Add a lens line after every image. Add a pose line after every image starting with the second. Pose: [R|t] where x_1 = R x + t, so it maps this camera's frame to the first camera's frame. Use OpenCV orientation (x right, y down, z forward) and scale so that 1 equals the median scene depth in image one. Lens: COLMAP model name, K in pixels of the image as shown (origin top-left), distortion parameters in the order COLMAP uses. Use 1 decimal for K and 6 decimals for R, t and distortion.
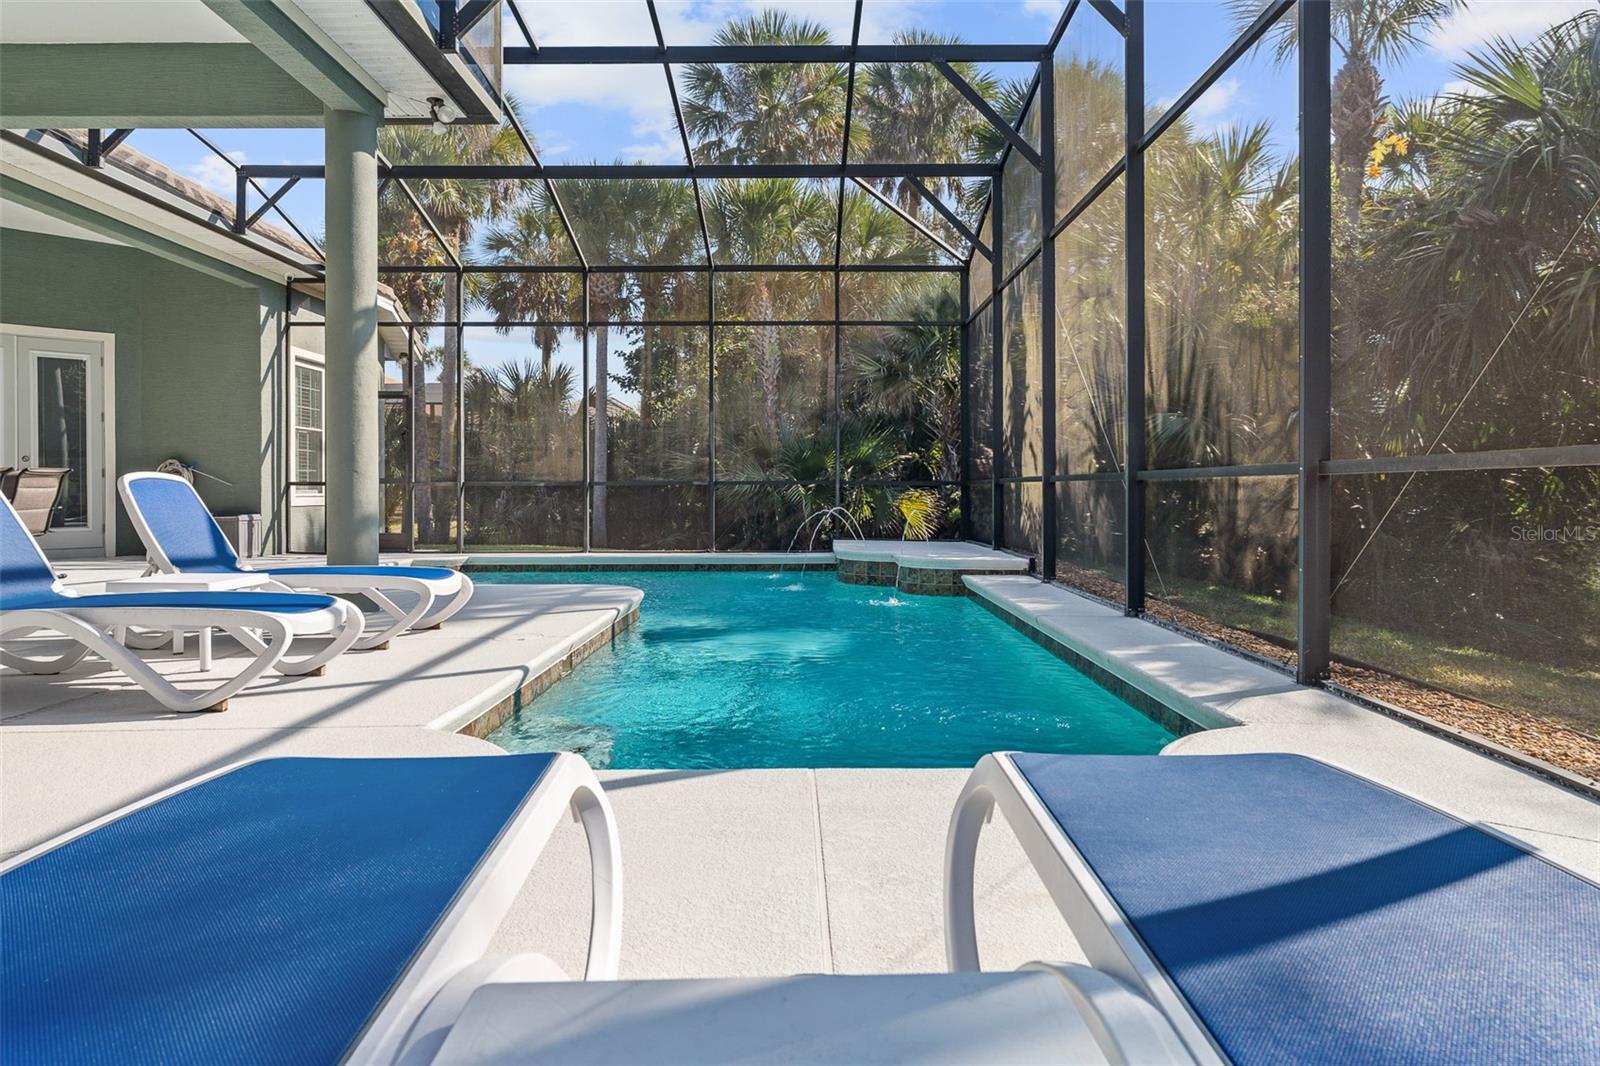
lens RADIAL K [[921.8, 0, 801.0], [0, 921.8, 491.9], [0, 0, 1]] dist [-0.022272, -0.000478]
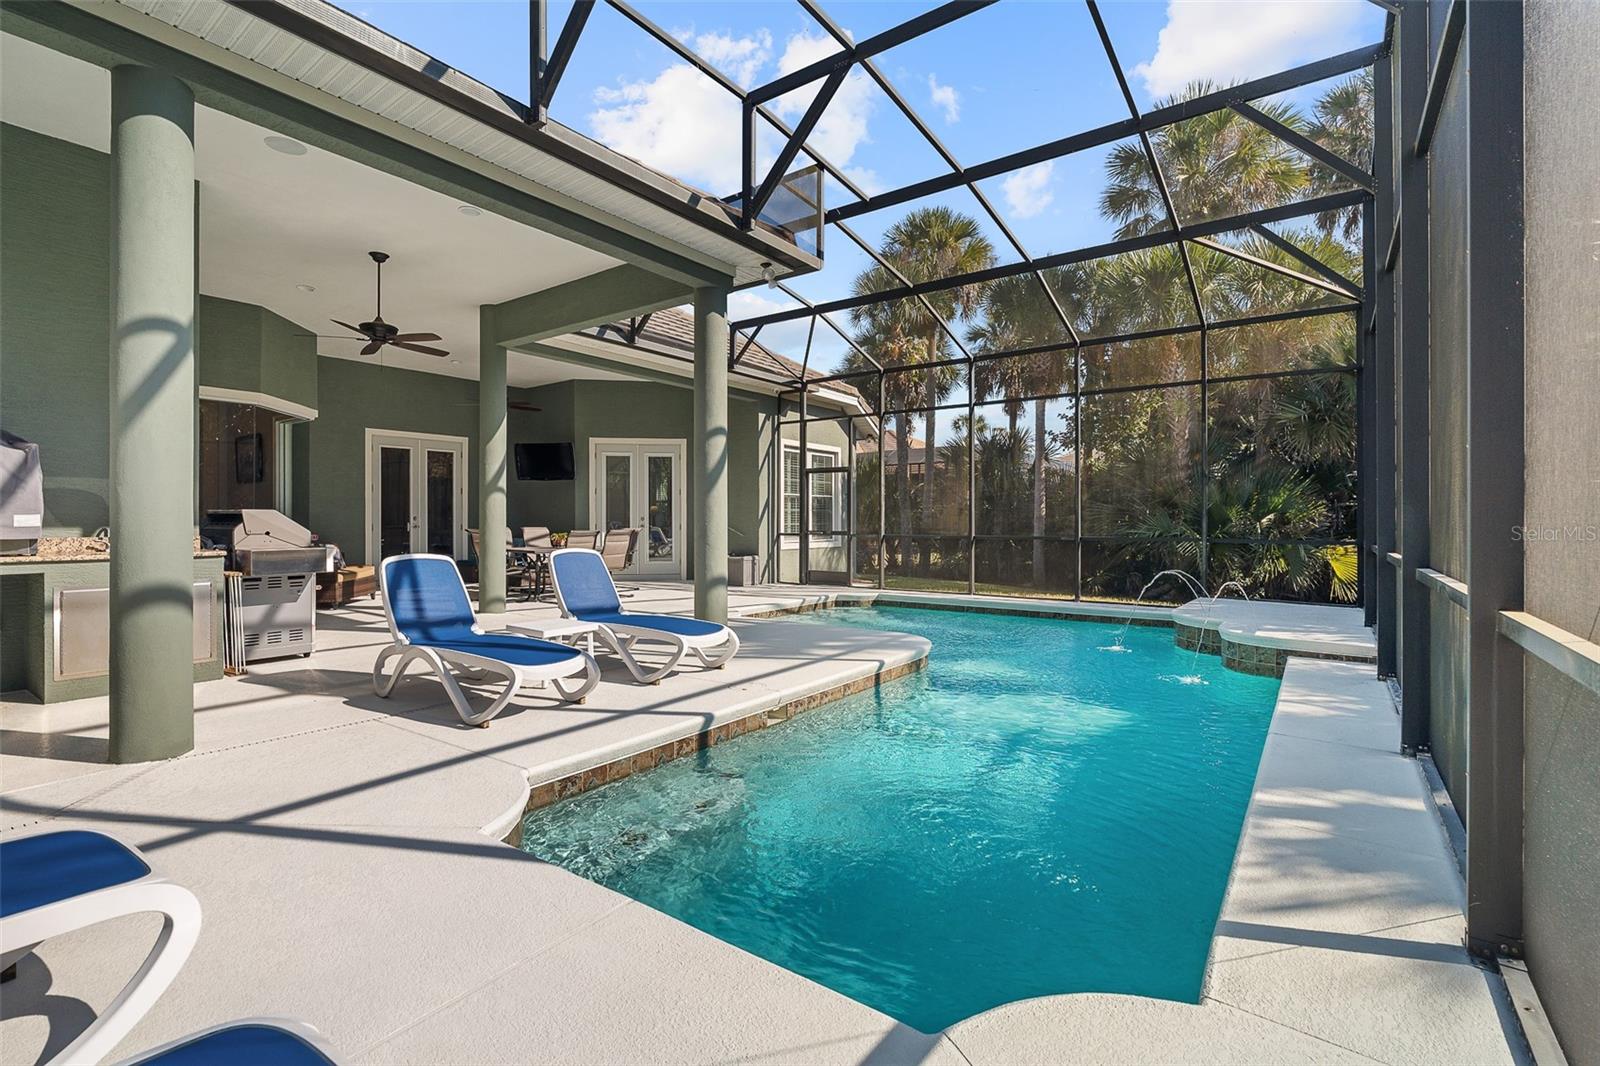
lens RADIAL K [[728.6, 0, 798.7], [0, 728.6, 518.5], [0, 0, 1]] dist [0.000557, 0.000124]
pose [[0.810698, -0.002657, -0.585458, 0.137220], [-0.000138, 0.999989, -0.004730, -0.028354], [0.585464, 0.003915, 0.810689, 0.087684]]
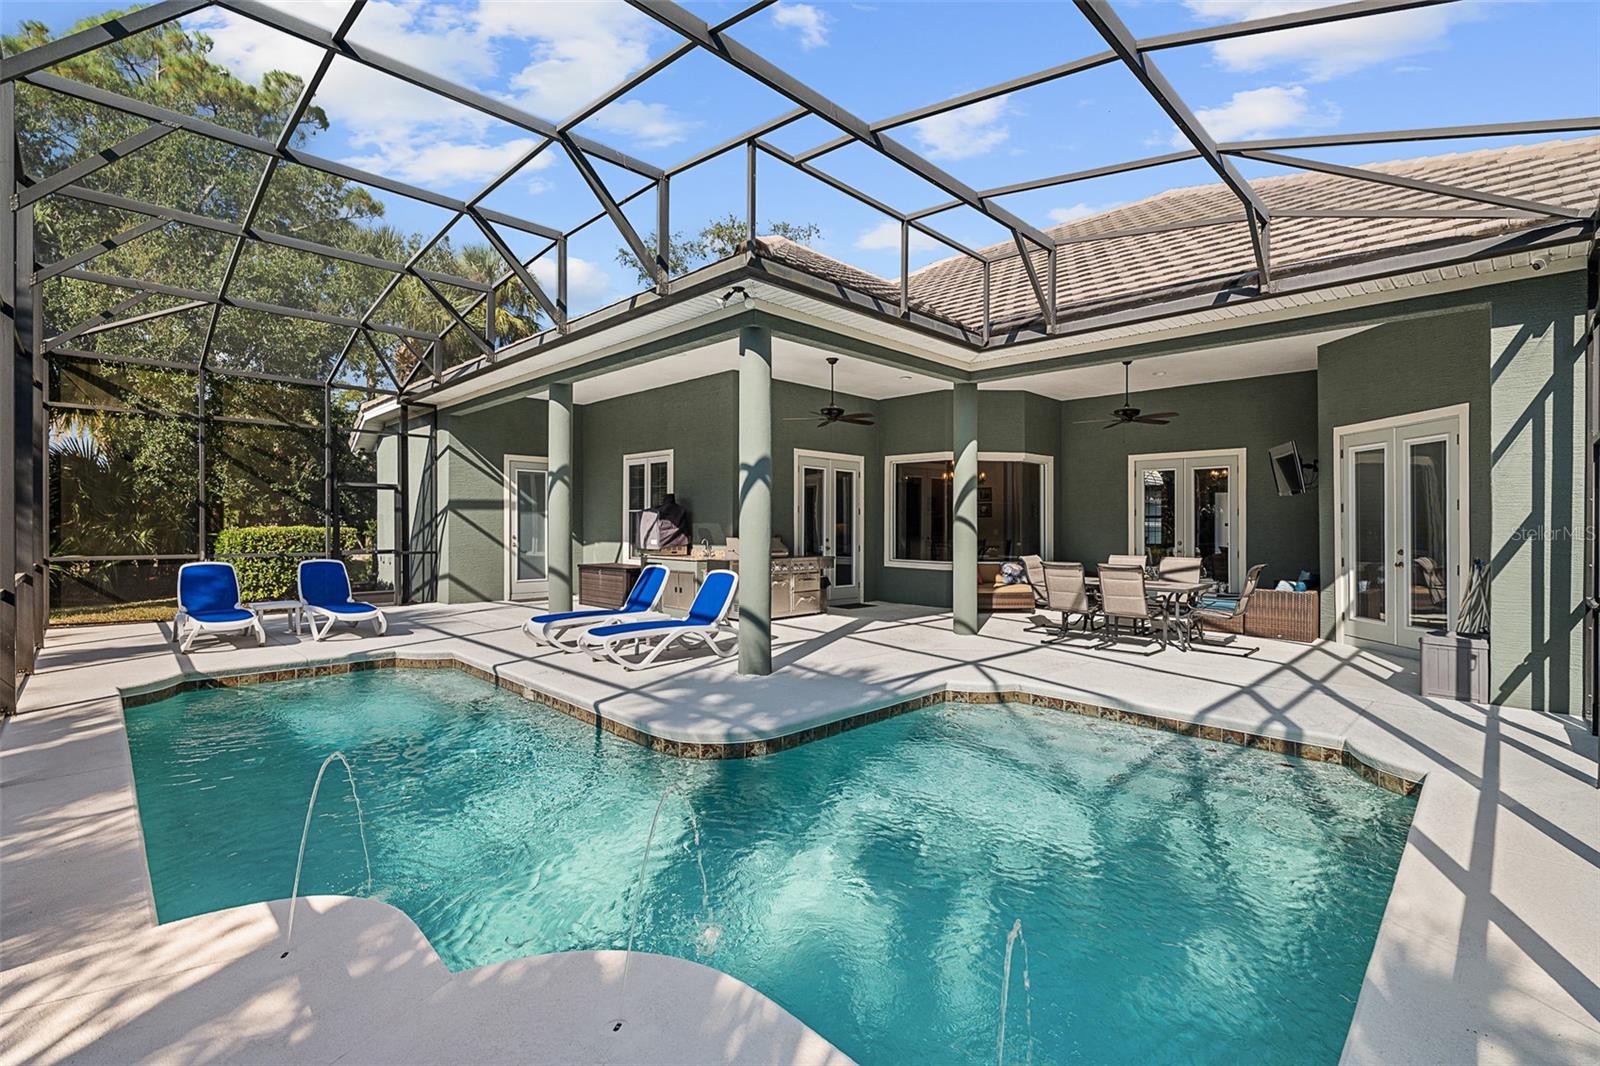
lens RADIAL K [[728.6, 0, 798.7], [0, 728.6, 518.5], [0, 0, 1]] dist [0.000557, 0.000124]
pose [[-0.699610, -0.007204, -0.714489, 0.142017], [-0.002038, 0.999965, -0.008087, -0.057272], [0.714522, -0.004201, -0.699600, 0.972747]]
